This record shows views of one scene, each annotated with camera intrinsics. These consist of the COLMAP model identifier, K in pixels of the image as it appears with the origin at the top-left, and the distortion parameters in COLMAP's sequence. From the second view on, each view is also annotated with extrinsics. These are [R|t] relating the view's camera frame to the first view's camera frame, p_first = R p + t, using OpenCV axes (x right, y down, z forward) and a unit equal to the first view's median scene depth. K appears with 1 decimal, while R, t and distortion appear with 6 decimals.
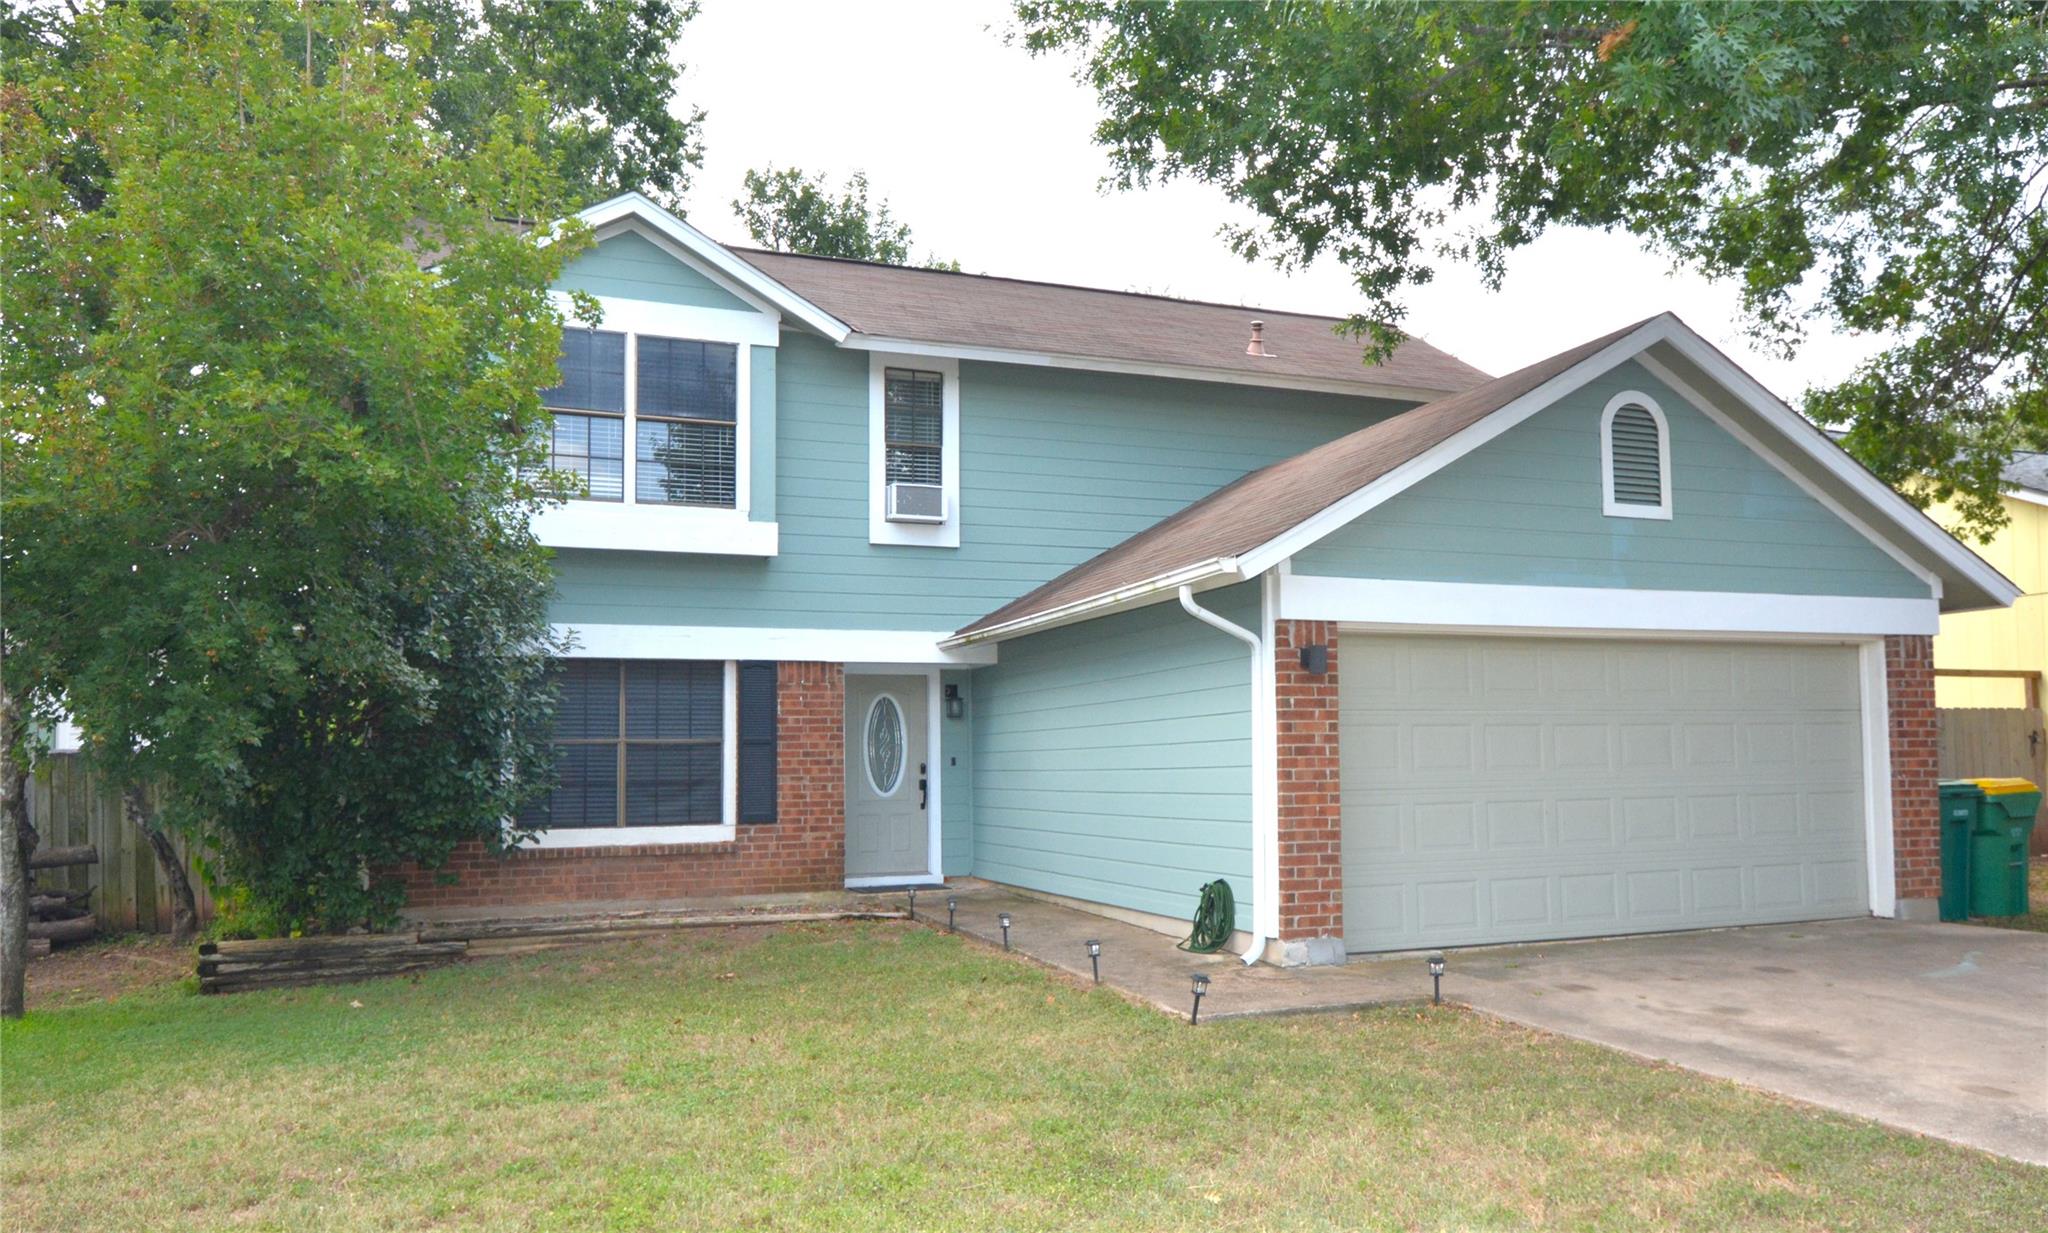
lens RADIAL K [[1410.5, 0, 1025.8], [0, 1410.5, 697.2], [0, 0, 1]] dist [0.003381, -0.001678]
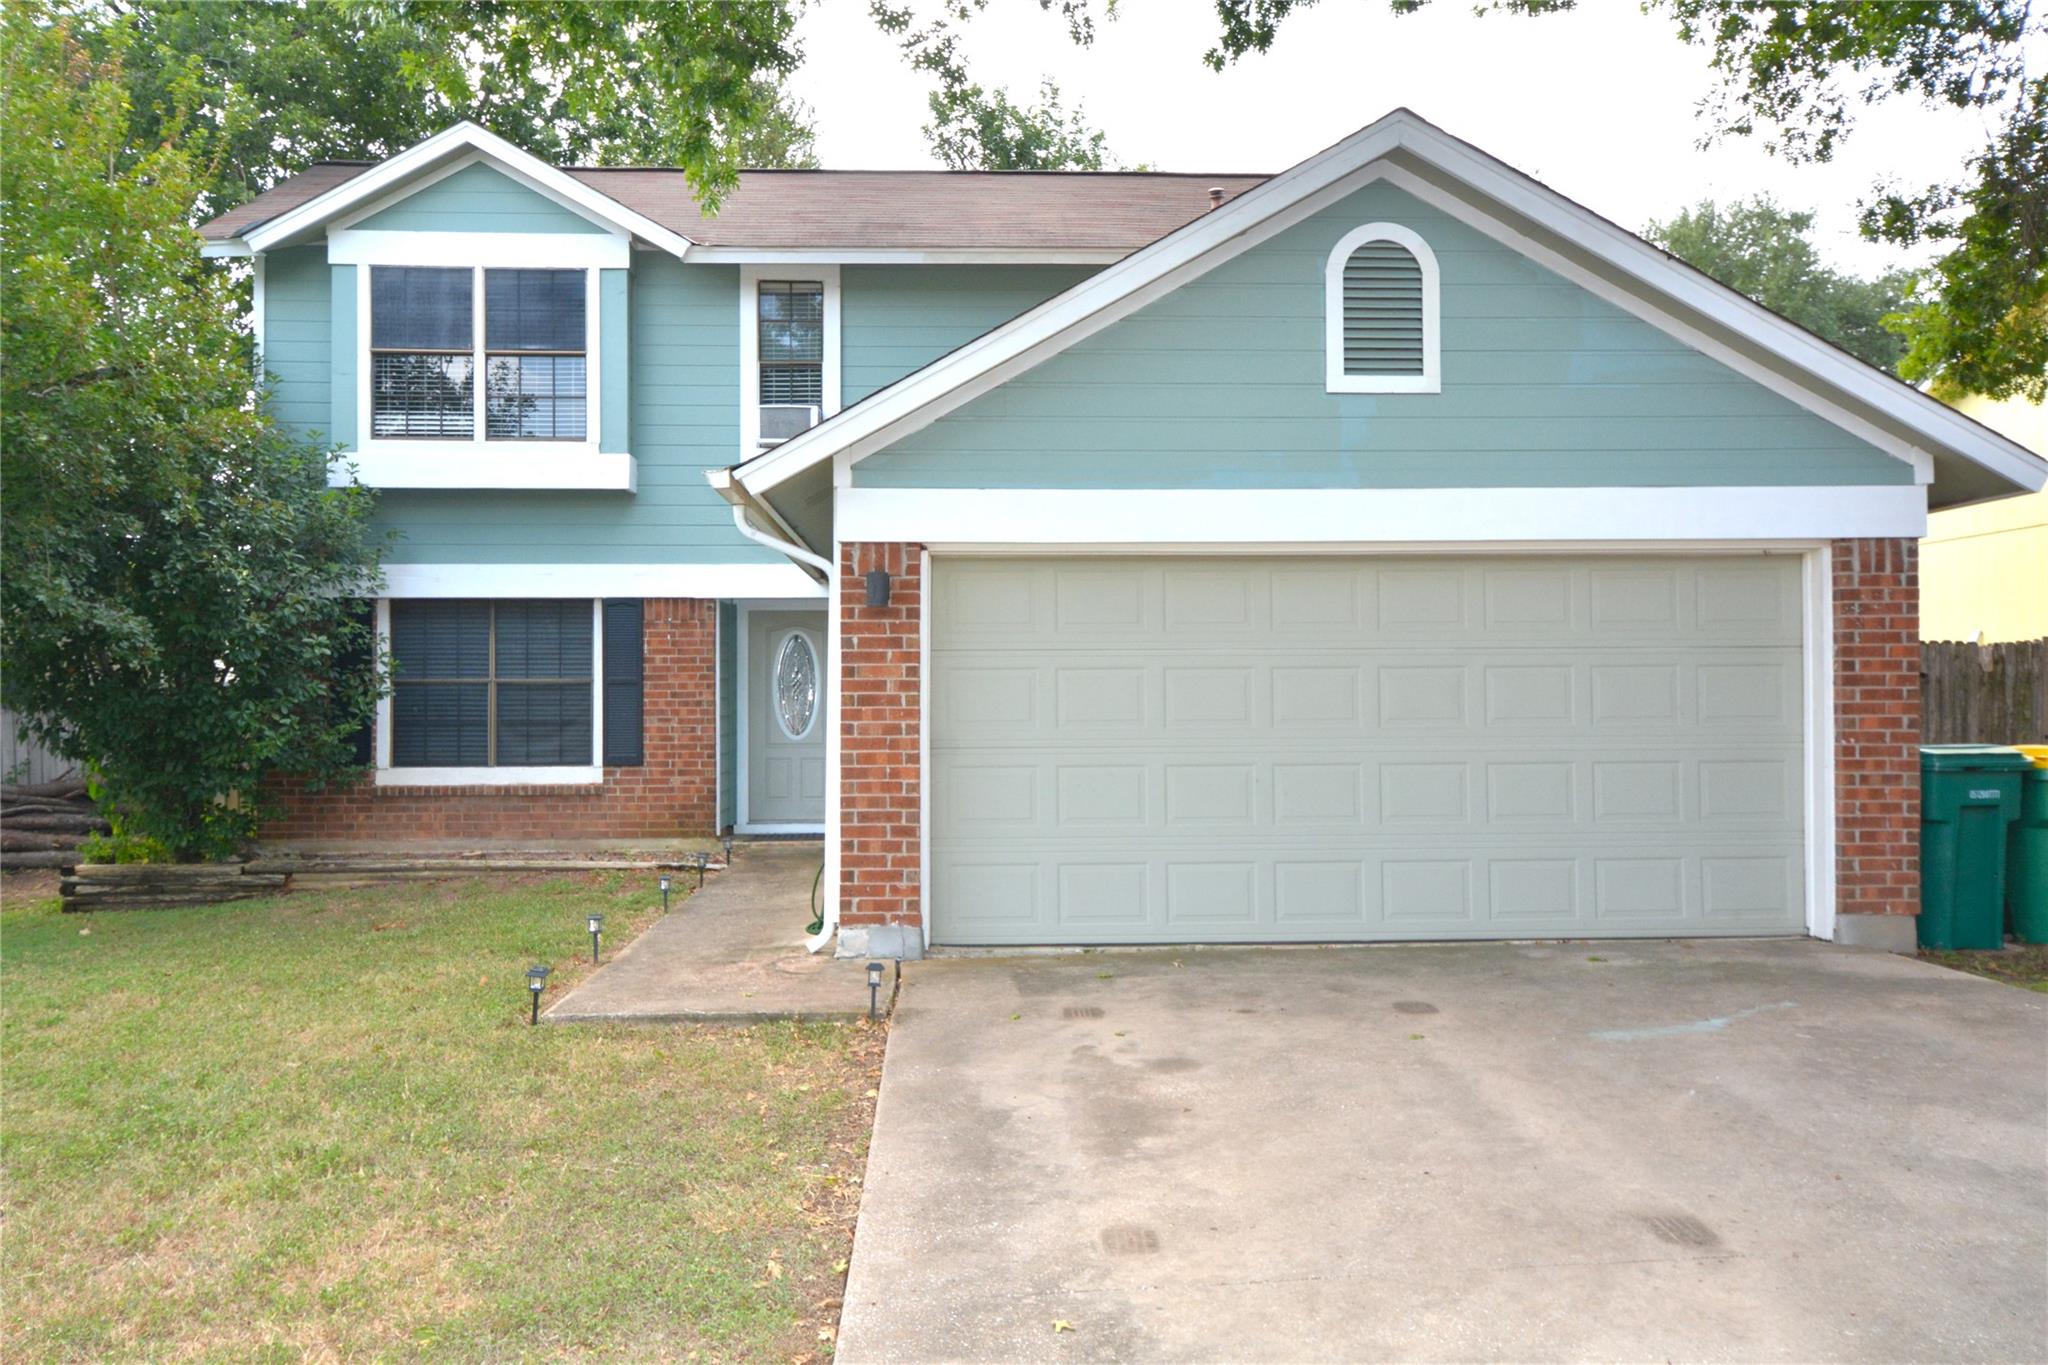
lens RADIAL K [[1412.5, 0, 1020.1], [0, 1412.5, 684.8], [0, 0, 1]] dist [0.005389, 0.000403]
pose [[0.946190, 0.005106, -0.323571, 0.396627], [0.007737, 0.999233, 0.038394, -0.001655], [0.323519, -0.038831, 0.945425, 0.175951]]
